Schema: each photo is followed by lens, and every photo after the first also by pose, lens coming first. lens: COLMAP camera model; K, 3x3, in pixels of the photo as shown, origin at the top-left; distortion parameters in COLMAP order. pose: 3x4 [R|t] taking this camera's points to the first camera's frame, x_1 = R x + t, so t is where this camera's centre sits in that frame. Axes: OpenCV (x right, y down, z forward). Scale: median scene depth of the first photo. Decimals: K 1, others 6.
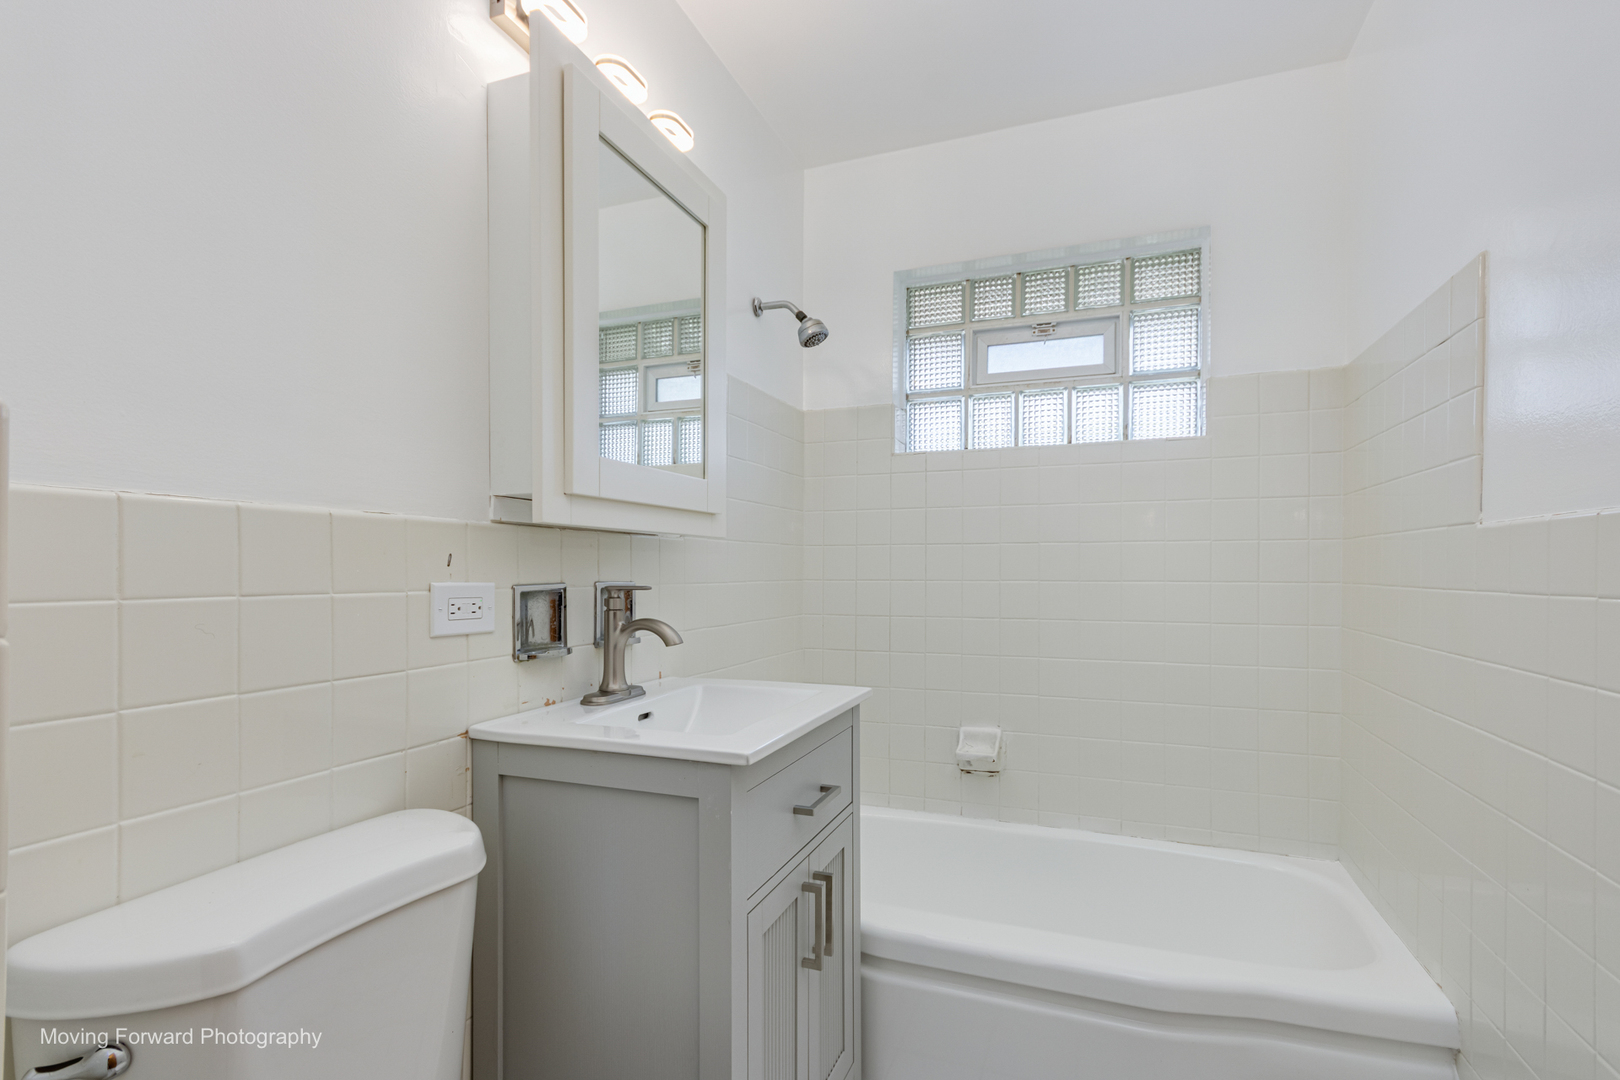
lens RADIAL K [[756.7, 0, 805.8], [0, 756.7, 544.8], [0, 0, 1]] dist [-0.000823, 0.000204]
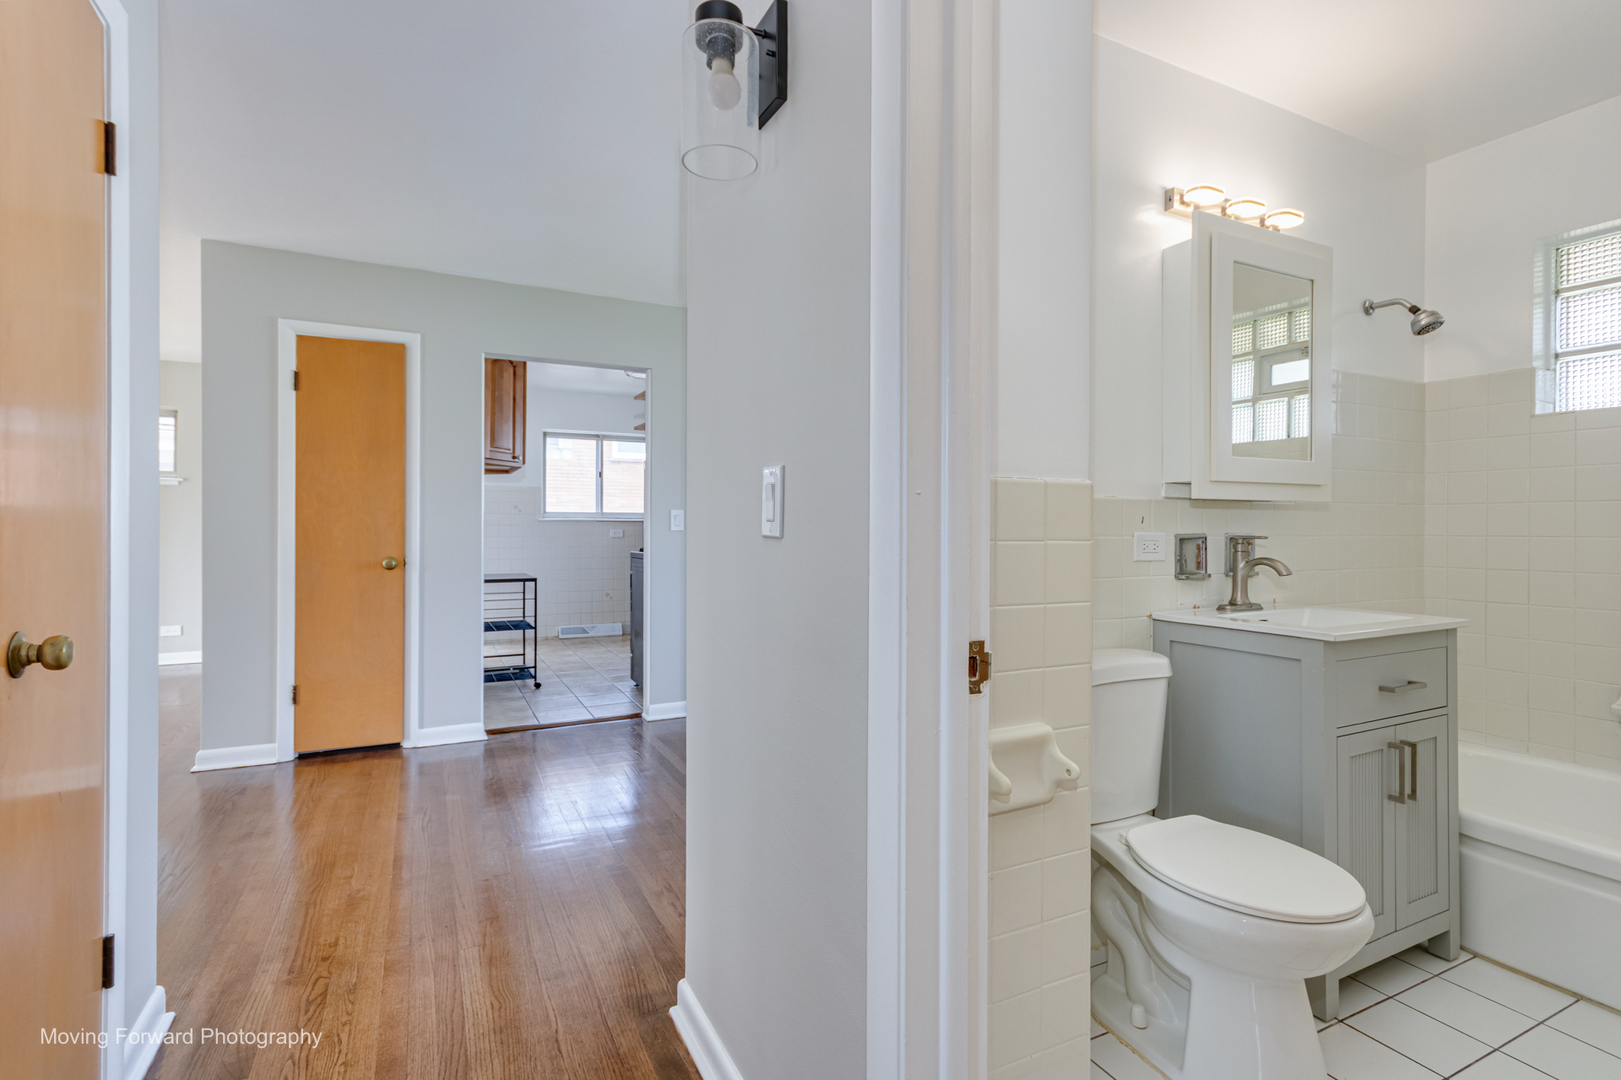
lens RADIAL K [[760.1, 0, 803.8], [0, 760.1, 534.8], [0, 0, 1]] dist [0.004271, 0.000586]
pose [[0.738593, 0.011117, -0.674060, 0.131620], [0.019820, 0.999074, 0.038196, -0.024127], [0.673860, -0.041571, 0.737689, -0.722270]]
